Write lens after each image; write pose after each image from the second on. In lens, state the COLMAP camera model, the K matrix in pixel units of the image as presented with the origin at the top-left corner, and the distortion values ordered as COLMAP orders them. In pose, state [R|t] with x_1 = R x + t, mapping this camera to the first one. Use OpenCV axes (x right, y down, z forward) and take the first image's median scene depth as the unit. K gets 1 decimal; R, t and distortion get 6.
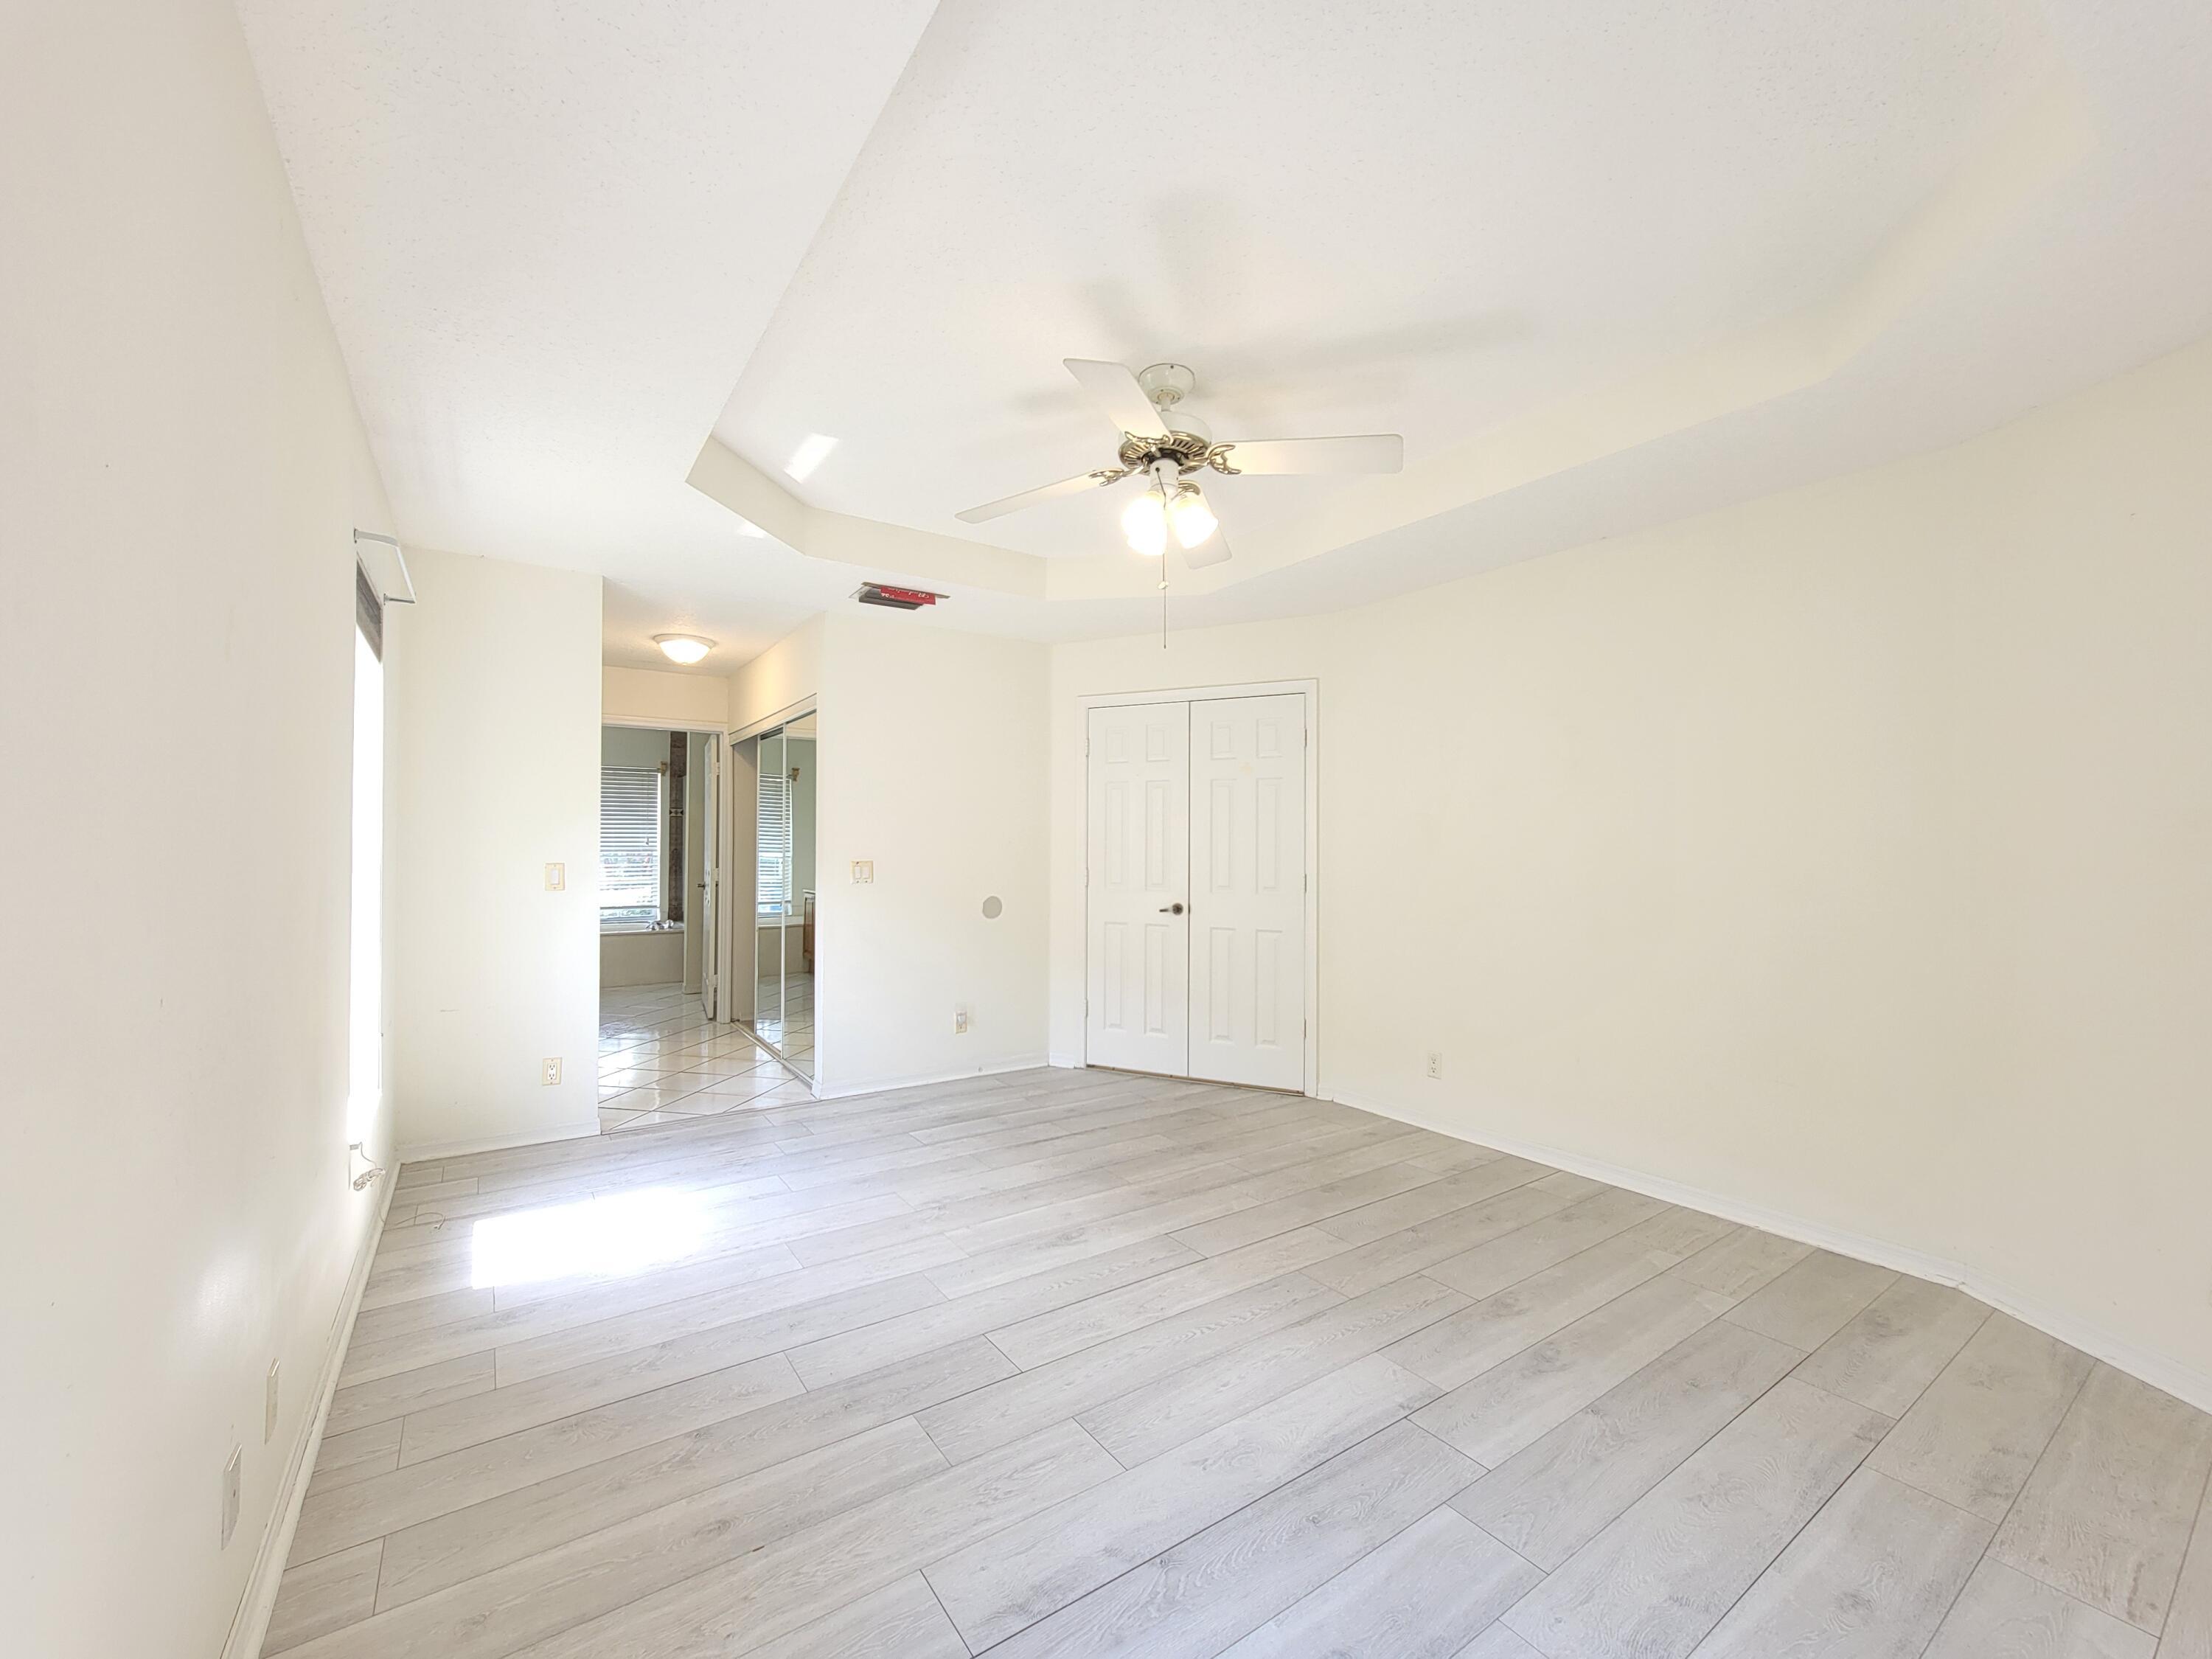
lens RADIAL K [[900.4, 0, 1104.2], [0, 900.4, 834.3], [0, 0, 1]] dist [-0.001021, -0.000285]
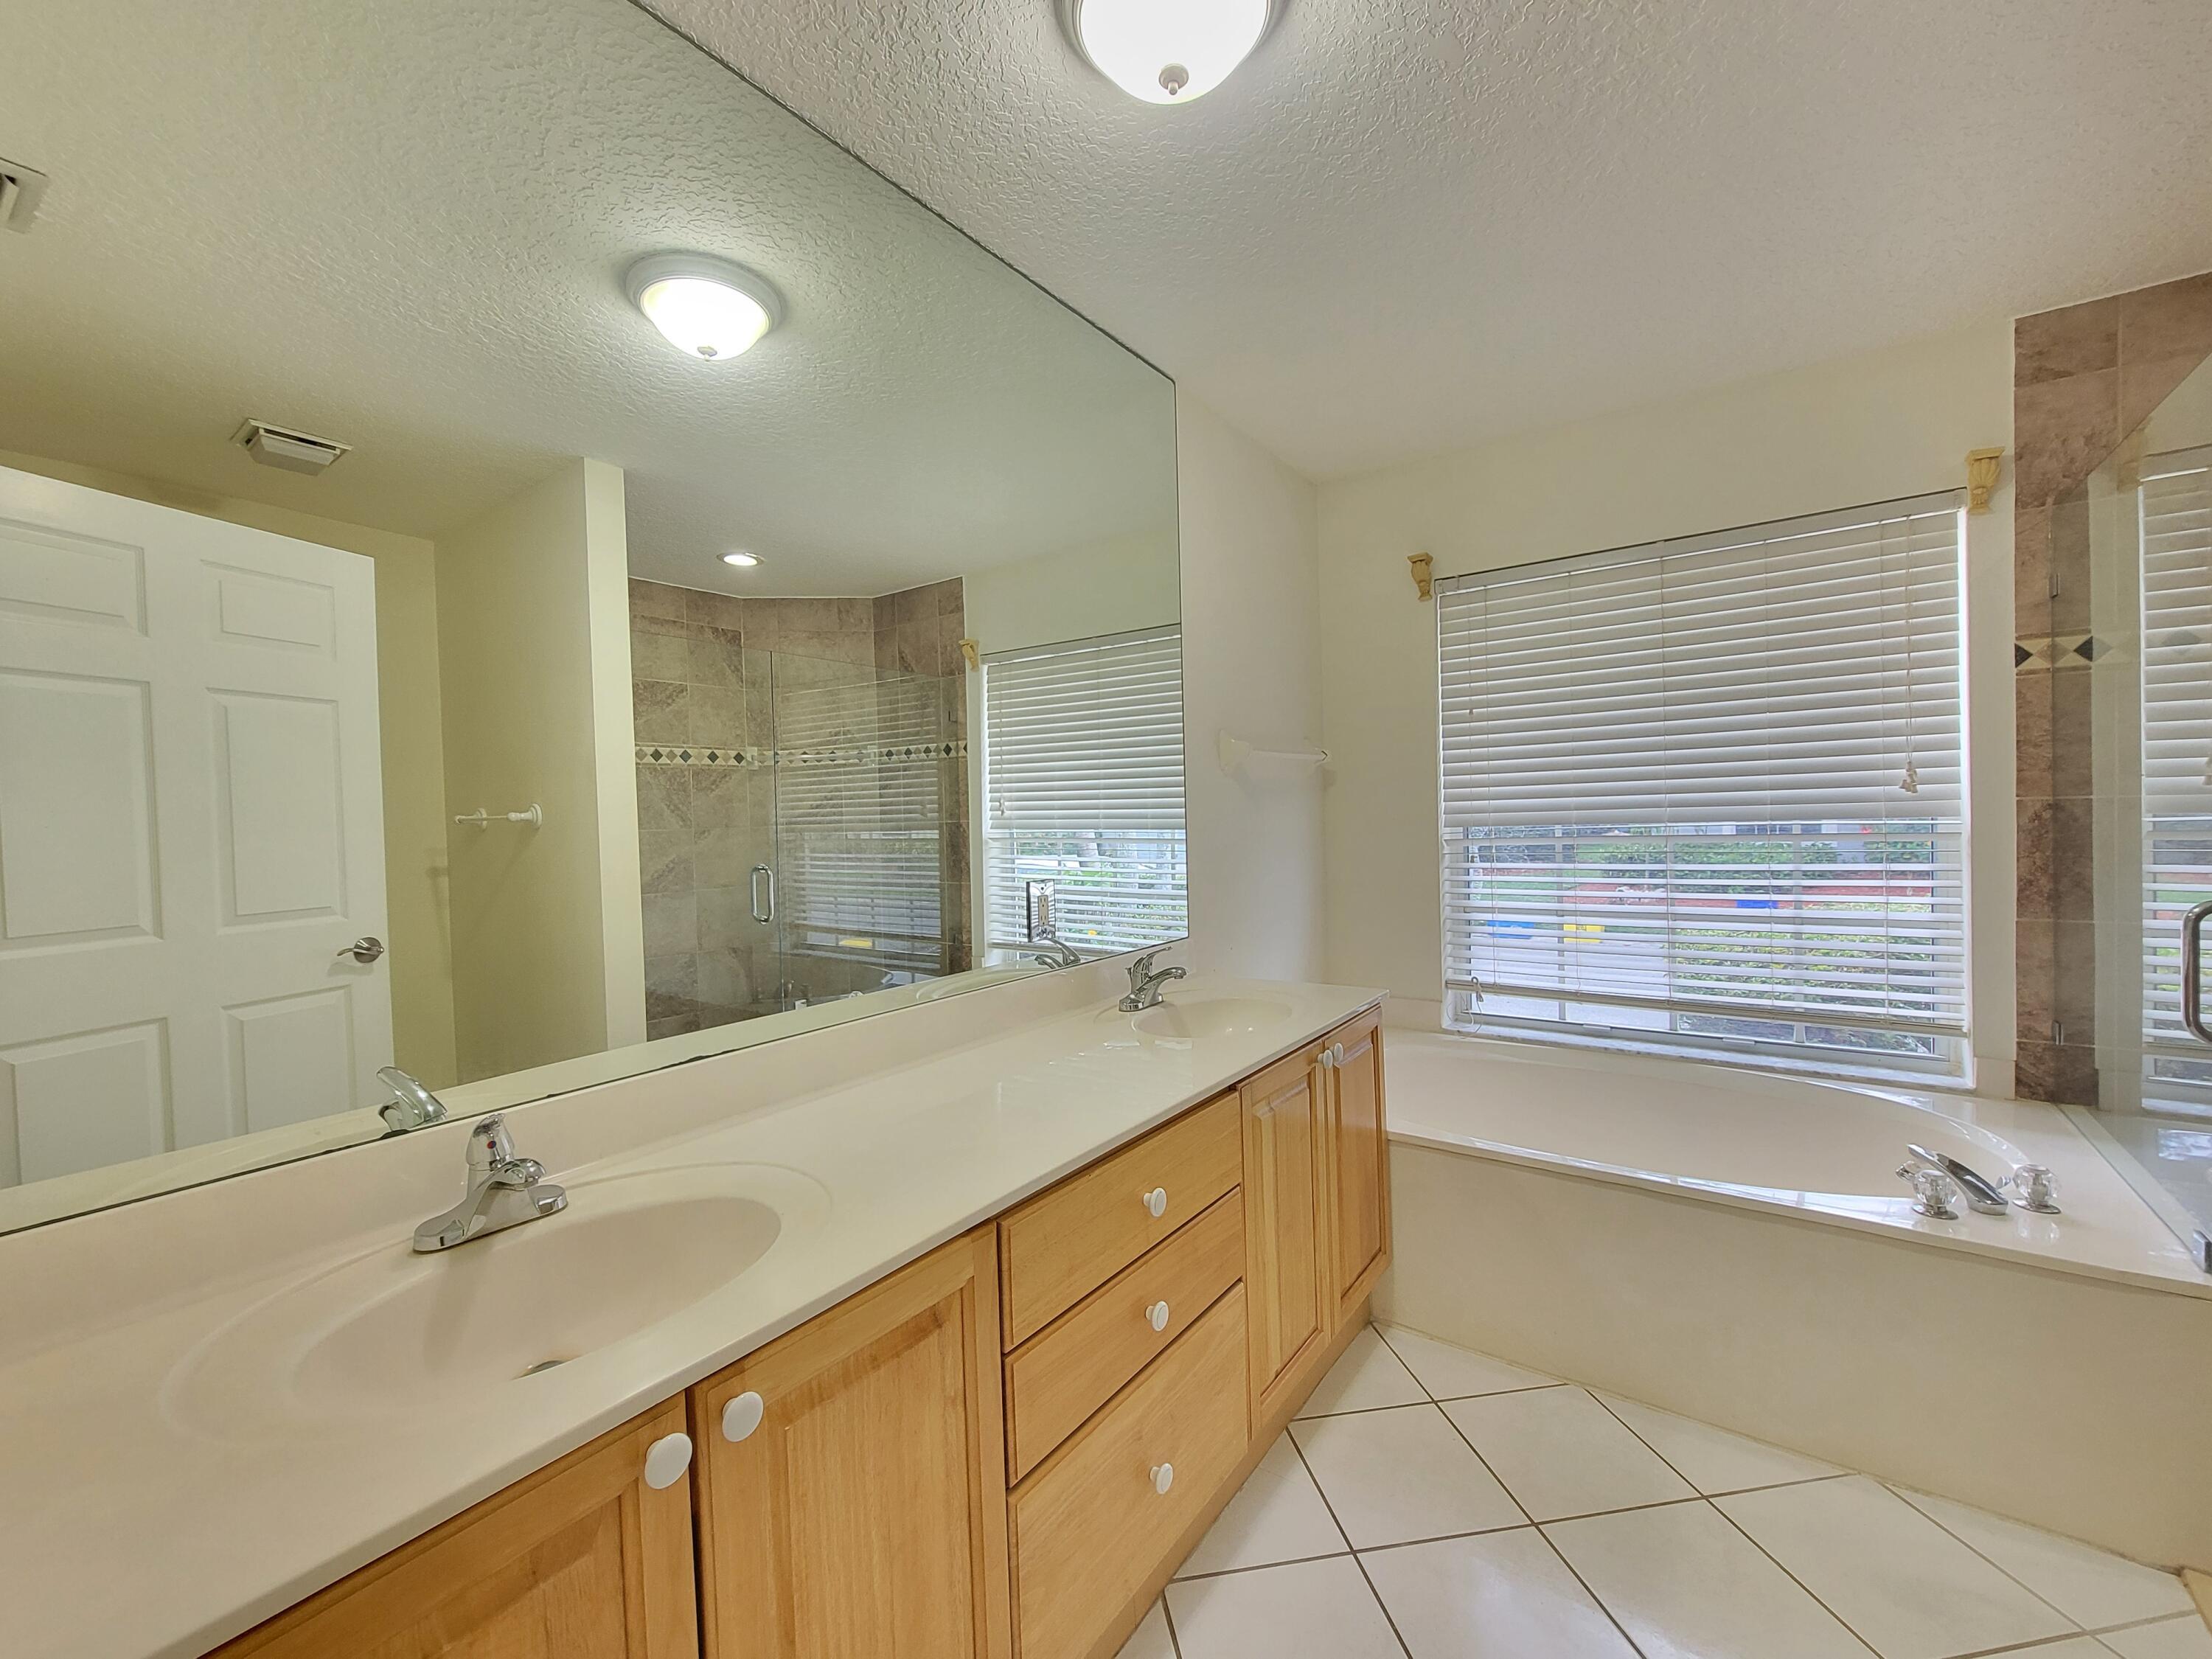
lens RADIAL K [[900.4, 0, 1114.7], [0, 900.4, 826.9], [0, 0, 1]] dist [-0.001021, -0.000285]
pose [[0.339964, 0.008233, -0.940402, -0.338028], [0.042813, 0.998789, 0.024221, 0.004488], [0.939463, -0.048496, 0.339200, 0.688691]]
